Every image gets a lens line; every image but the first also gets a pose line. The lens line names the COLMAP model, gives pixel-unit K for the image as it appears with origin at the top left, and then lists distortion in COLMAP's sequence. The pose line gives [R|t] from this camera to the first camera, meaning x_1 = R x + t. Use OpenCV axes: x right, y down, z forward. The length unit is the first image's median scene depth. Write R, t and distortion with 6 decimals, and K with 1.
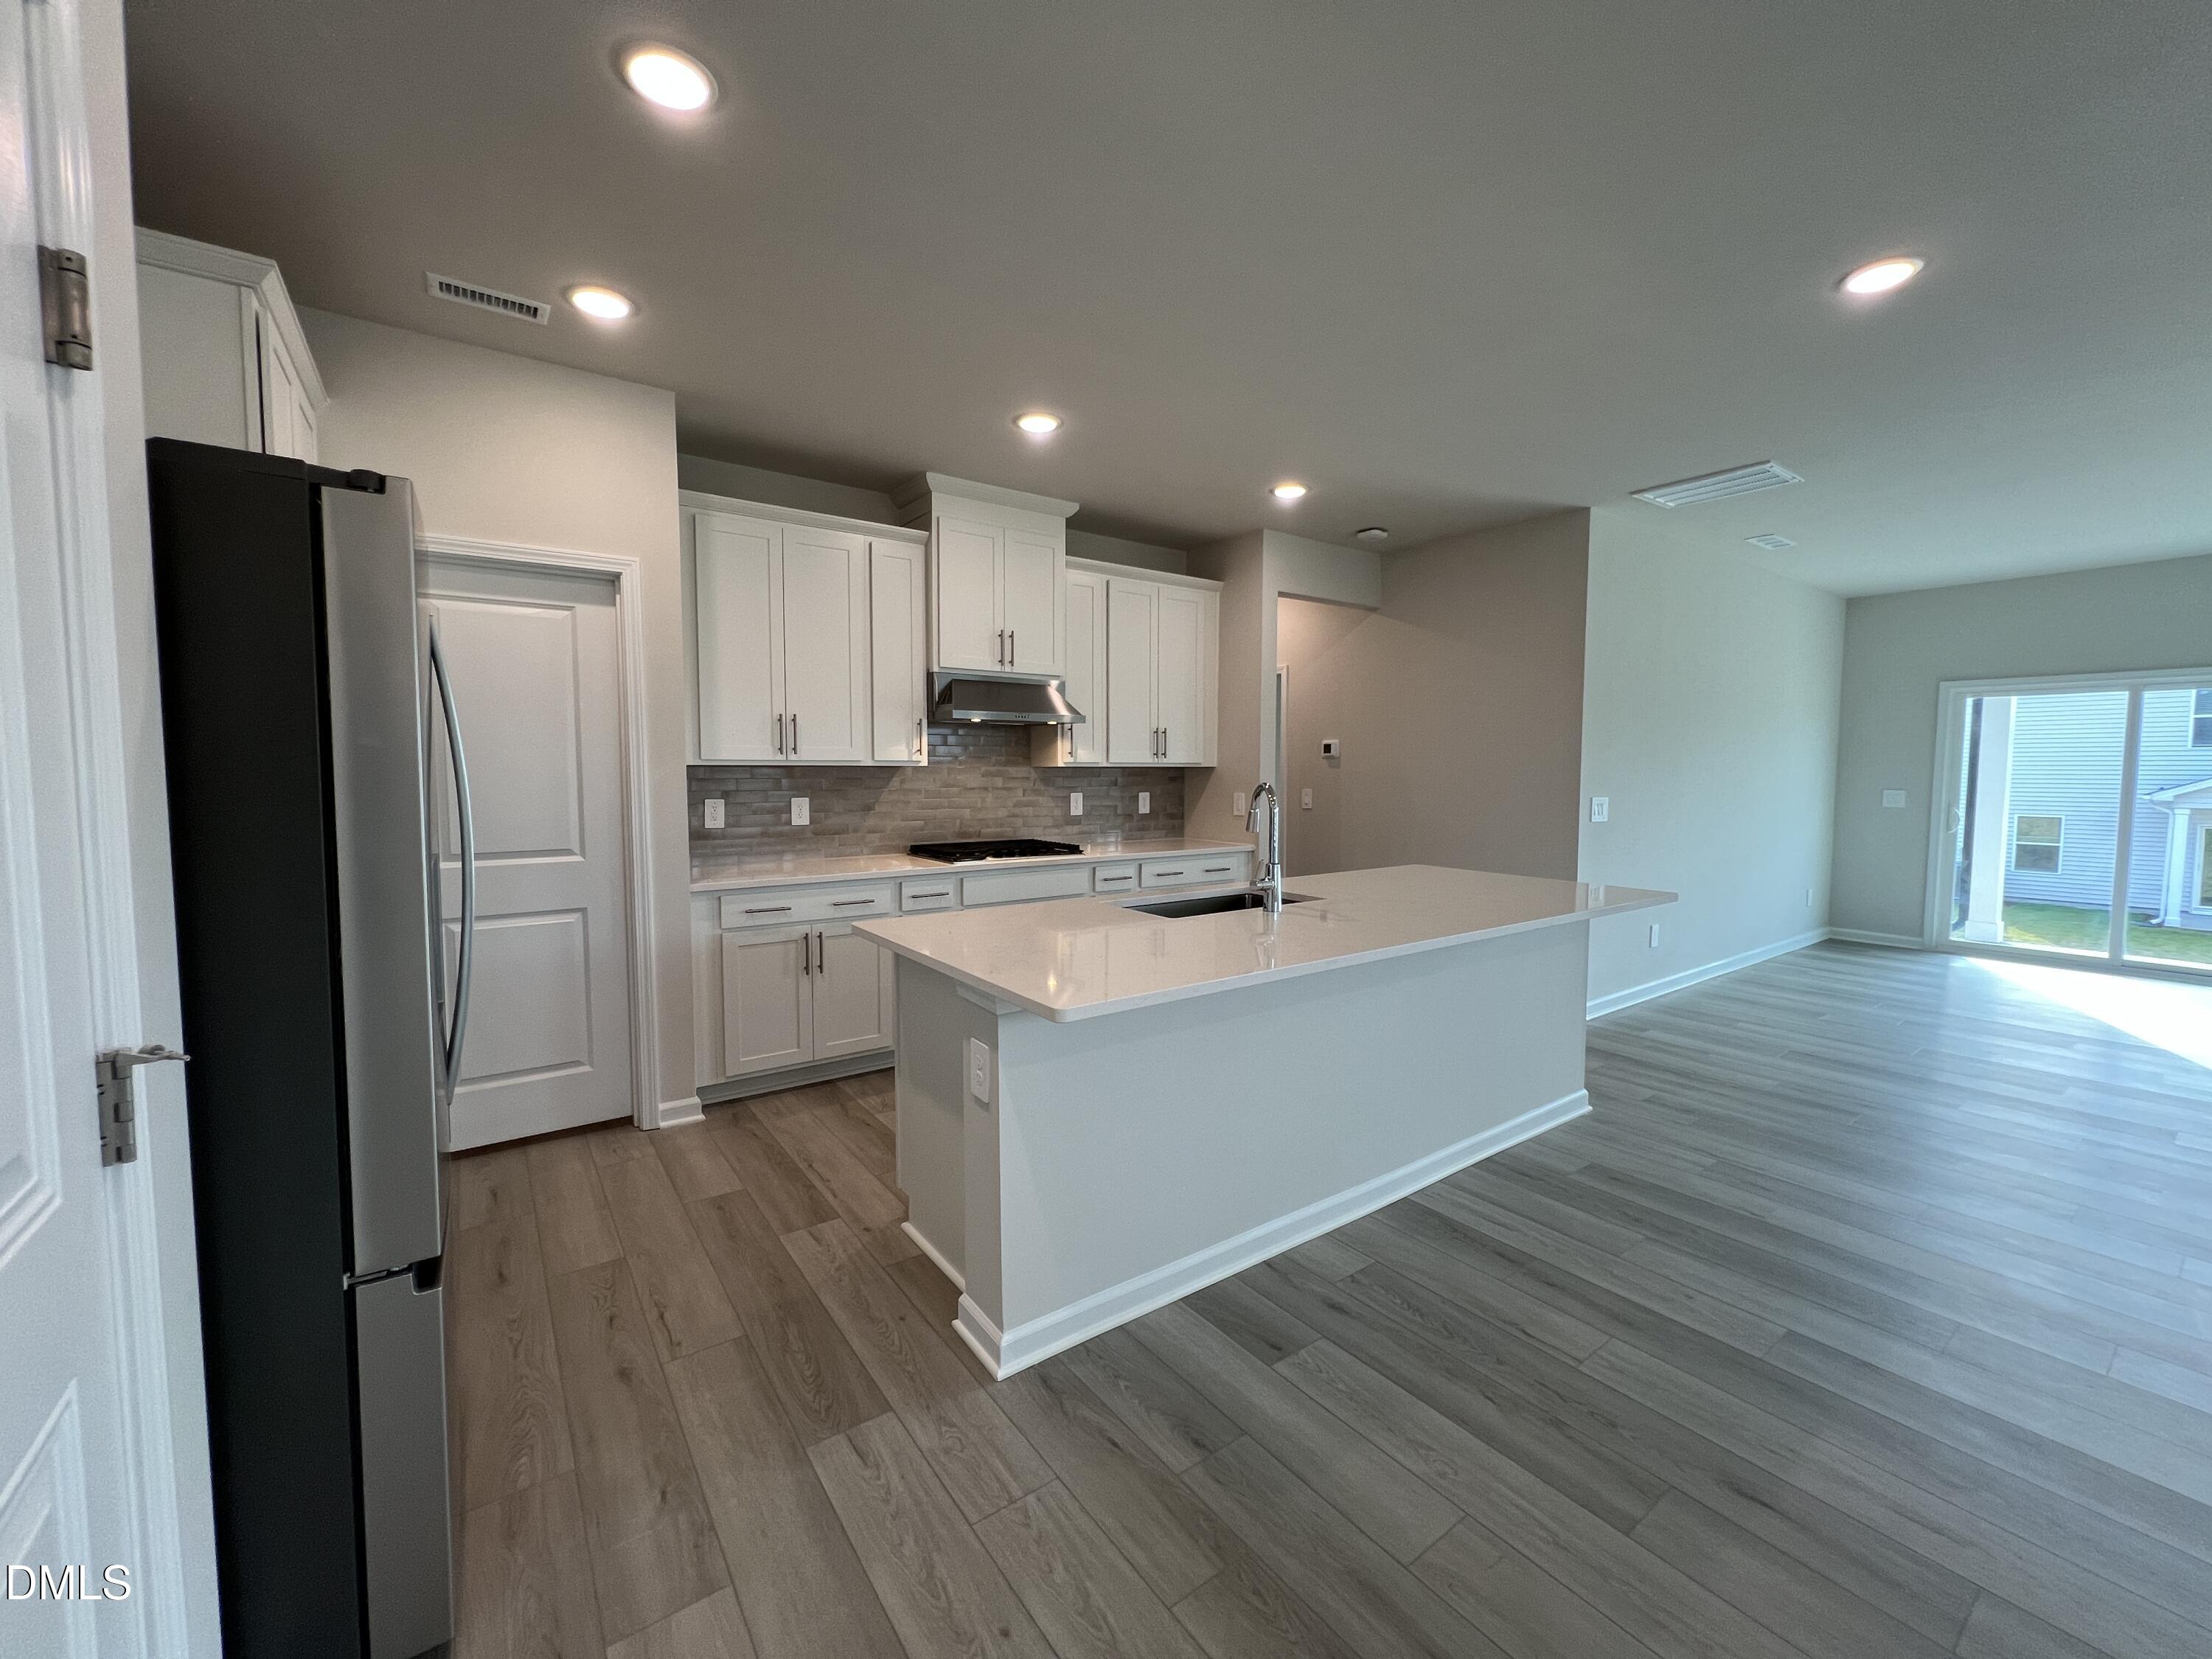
lens RADIAL K [[879.8, 0, 1098.5], [0, 879.8, 824.4], [0, 0, 1]] dist [0.001523, -0.000124]
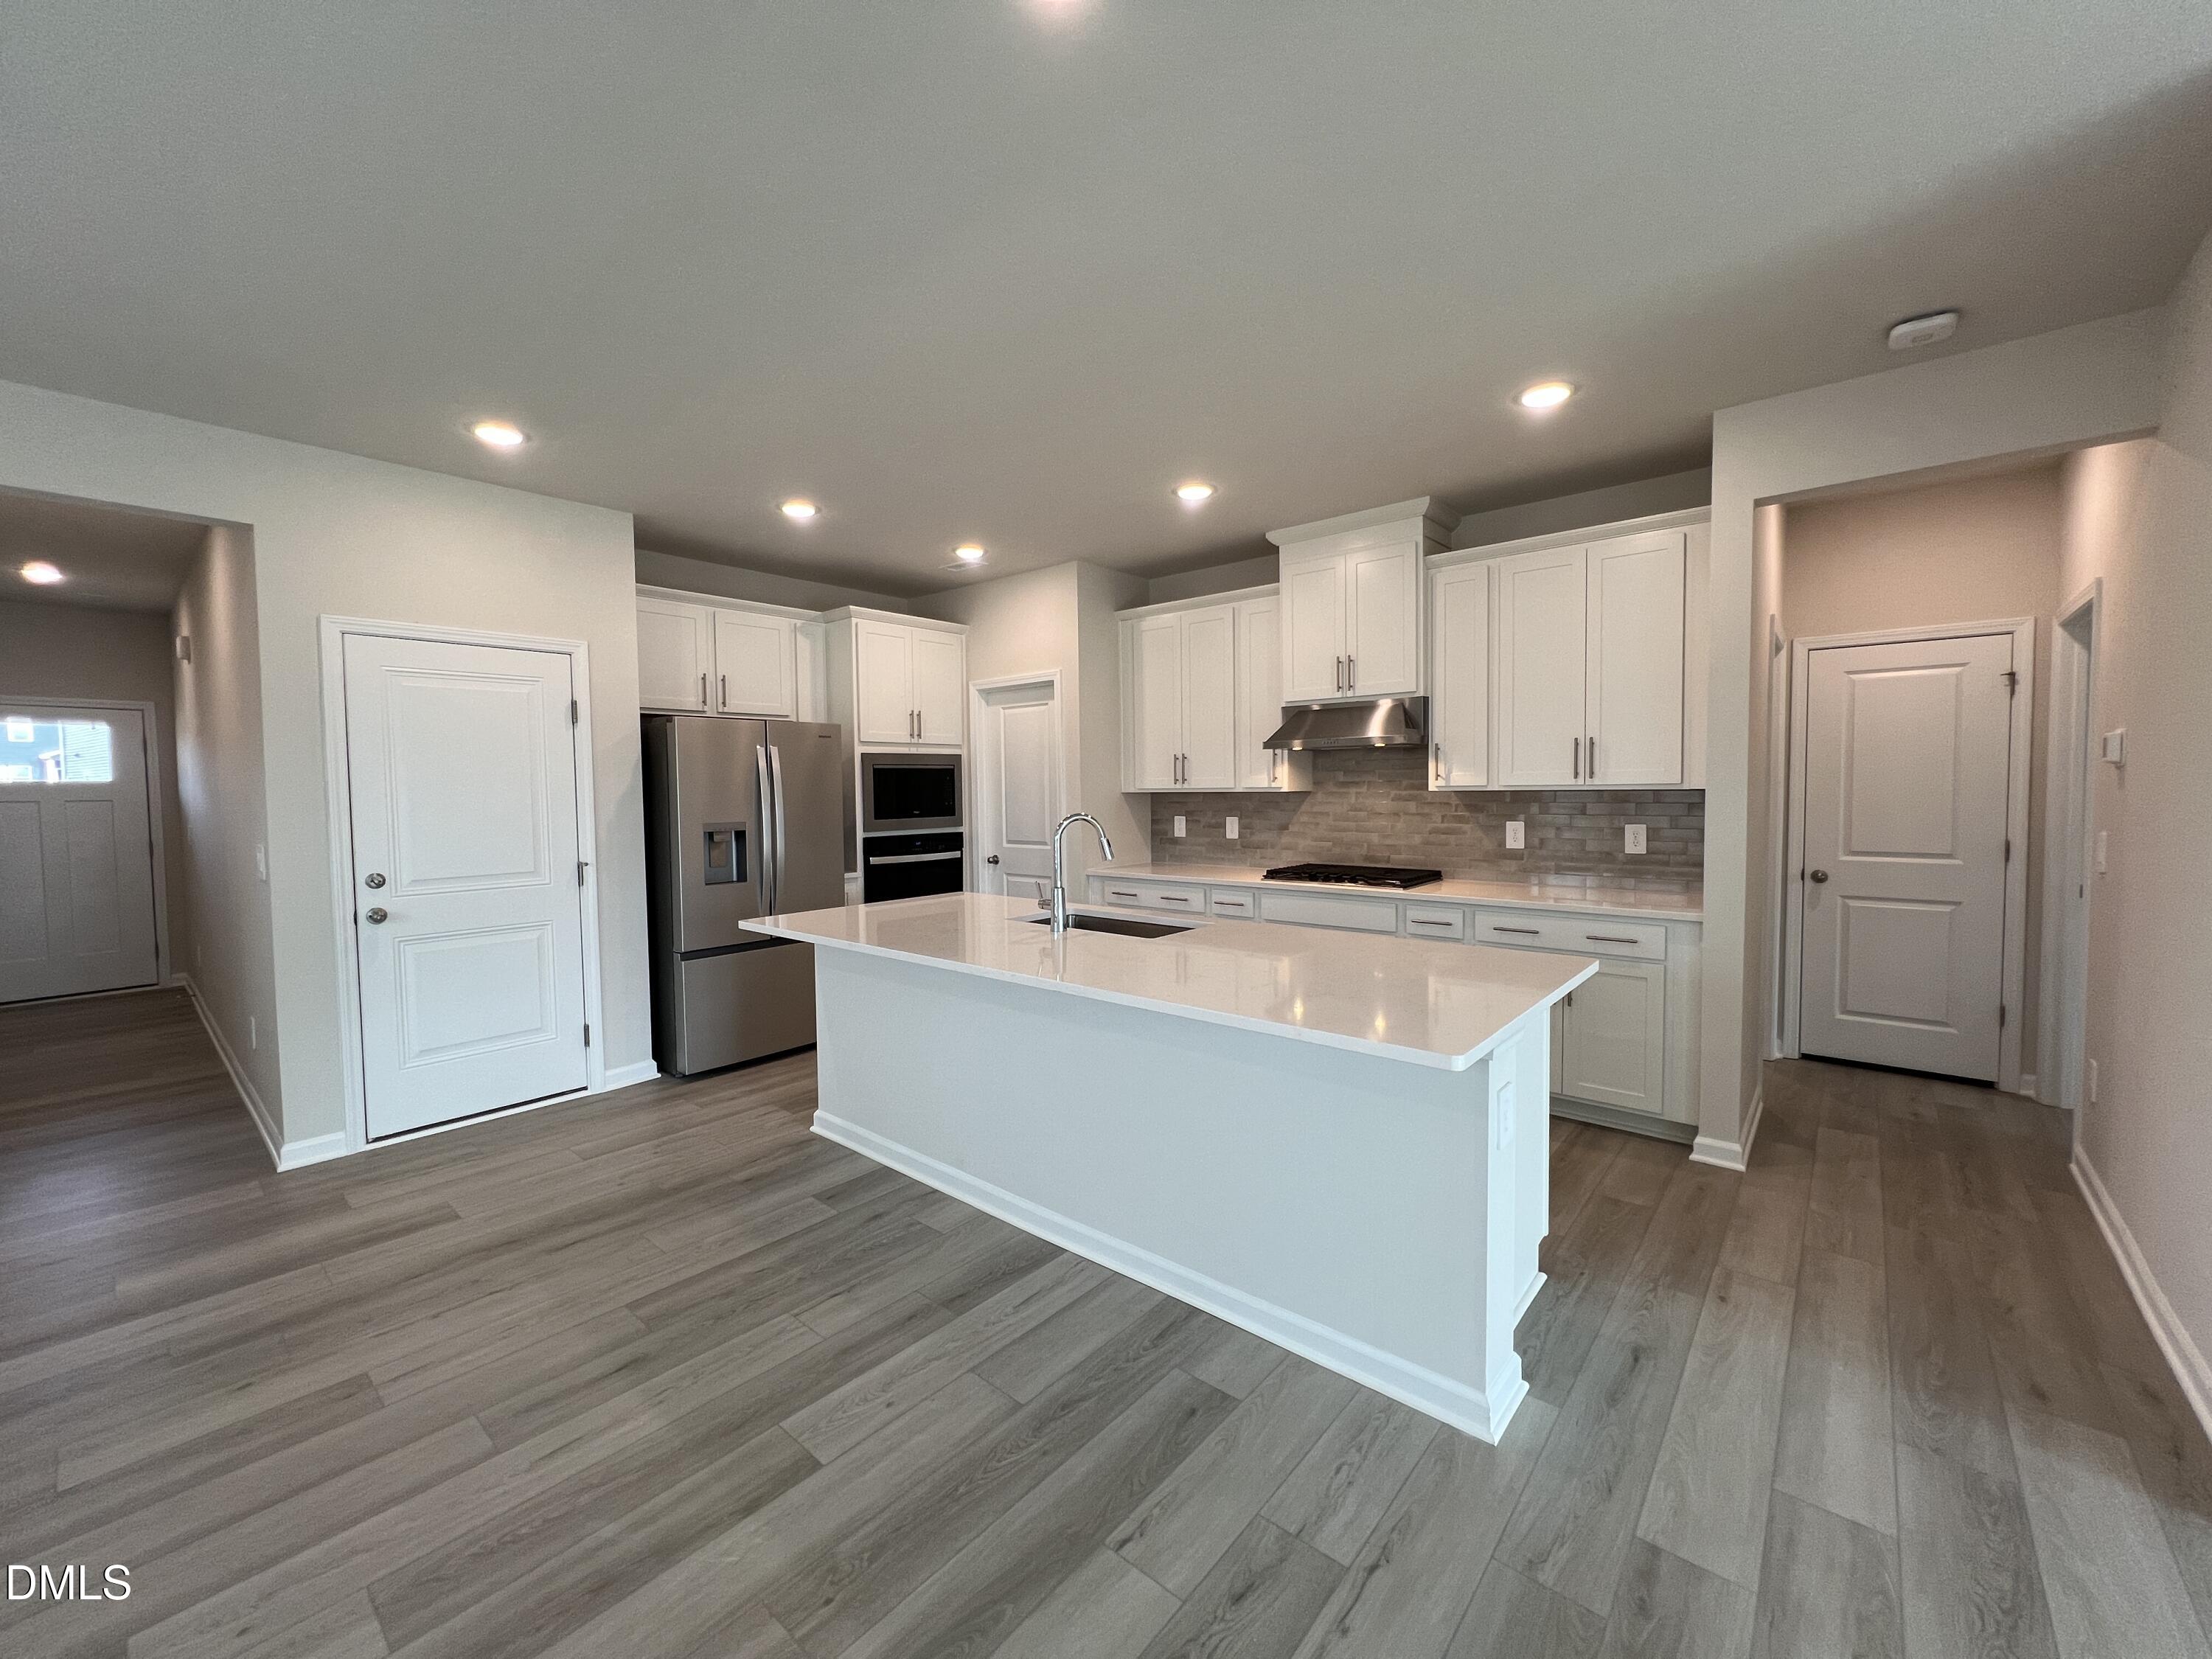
lens RADIAL K [[879.8, 0, 1098.5], [0, 879.8, 824.4], [0, 0, 1]] dist [0.001523, -0.000124]
pose [[0.229756, 0.033292, -0.972679, 0.933271], [-0.052687, 0.998375, 0.021726, -0.041285], [0.971821, 0.046256, 0.231137, 0.586624]]
